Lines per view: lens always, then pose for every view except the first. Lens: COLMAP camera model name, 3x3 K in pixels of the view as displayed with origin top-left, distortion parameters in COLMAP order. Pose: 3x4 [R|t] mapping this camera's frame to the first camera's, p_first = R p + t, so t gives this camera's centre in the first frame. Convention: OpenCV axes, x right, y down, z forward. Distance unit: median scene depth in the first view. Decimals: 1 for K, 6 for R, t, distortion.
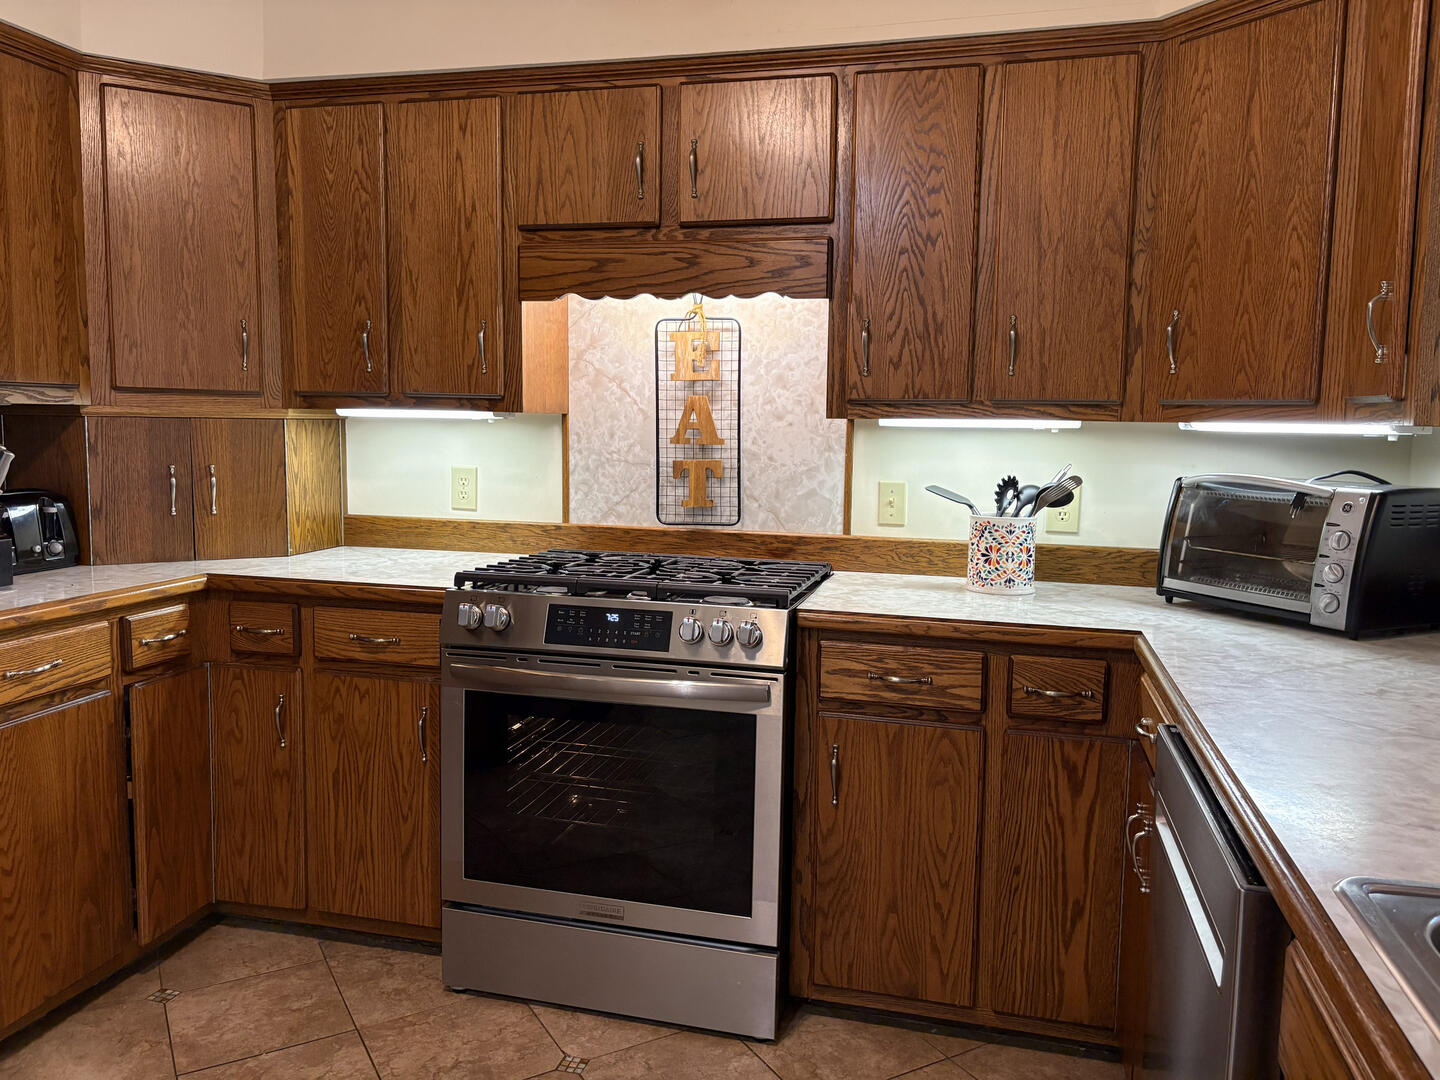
lens RADIAL K [[1062.2, 0, 722.2], [0, 1062.2, 537.2], [0, 0, 1]] dist [0.021106, -0.008573]
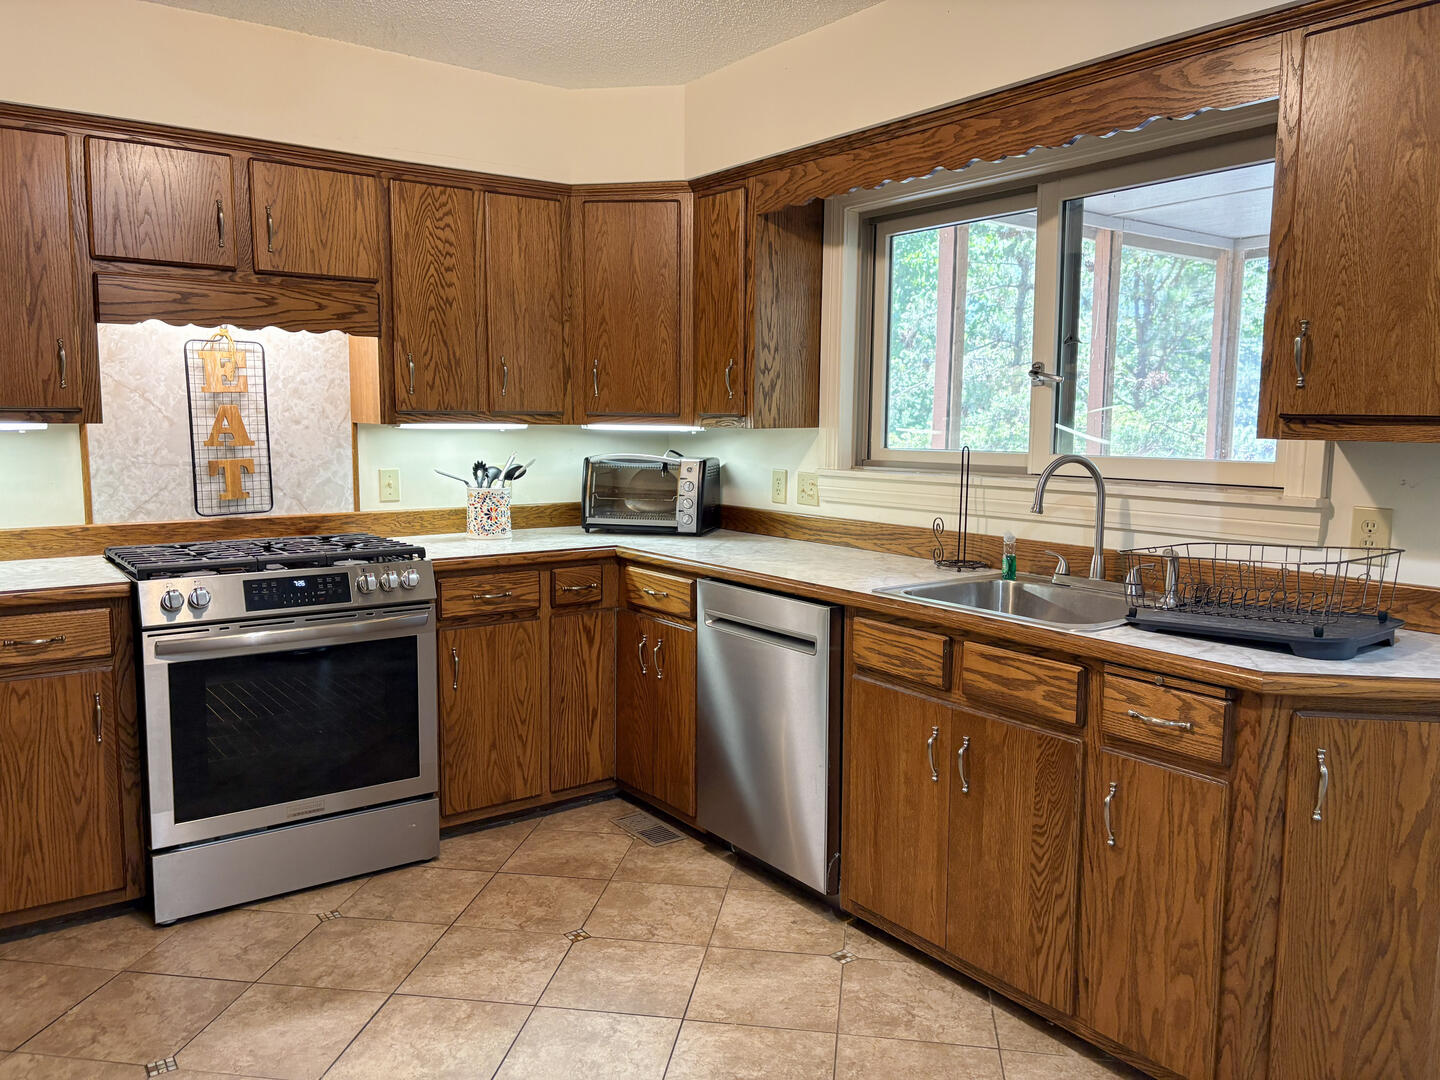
lens RADIAL K [[1071.9, 0, 720.0], [0, 1071.9, 540.0], [0, 0, 1]] dist [0.072555, -0.084087]
pose [[0.640466, -0.104500, 0.760844, -0.692195], [0.085657, 0.994238, 0.064451, -0.016522], [-0.763195, 0.023893, 0.645727, -0.225845]]
